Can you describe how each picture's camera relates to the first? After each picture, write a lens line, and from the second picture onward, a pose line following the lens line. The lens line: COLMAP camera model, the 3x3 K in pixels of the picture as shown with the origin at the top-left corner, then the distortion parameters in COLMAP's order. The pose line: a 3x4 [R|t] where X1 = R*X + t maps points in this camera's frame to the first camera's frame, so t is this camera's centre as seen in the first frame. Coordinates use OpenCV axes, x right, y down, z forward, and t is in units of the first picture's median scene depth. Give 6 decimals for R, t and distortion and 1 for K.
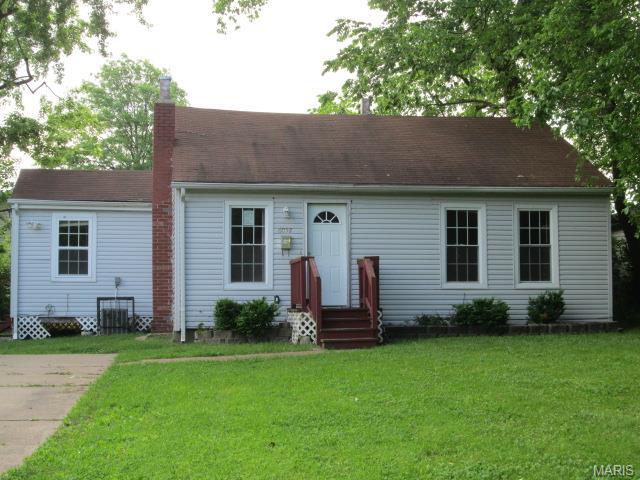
lens RADIAL K [[1075.2, 0, 320.0], [0, 1075.2, 240.0], [0, 0, 1]] dist [-0.153505, 0.093622]
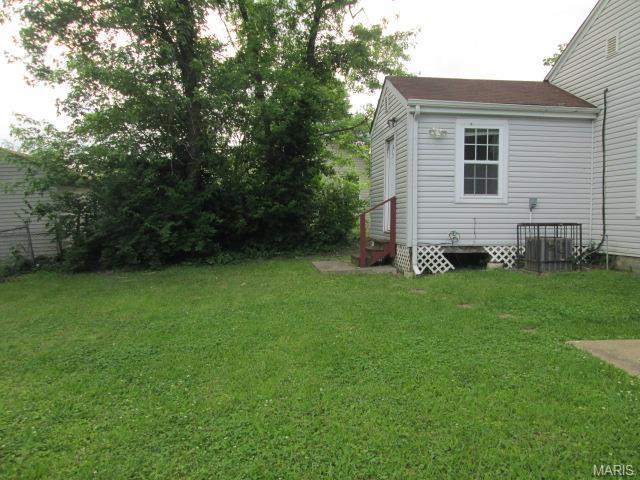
lens RADIAL K [[534.2, 0, 320.0], [0, 534.2, 240.0], [0, 0, 1]] dist [-0.107279, 0.129712]
pose [[0.997501, 0.007676, -0.070231, -0.327449], [-0.000179, 0.994352, 0.106137, 0.023987], [0.070649, -0.105859, 0.991868, 0.582874]]
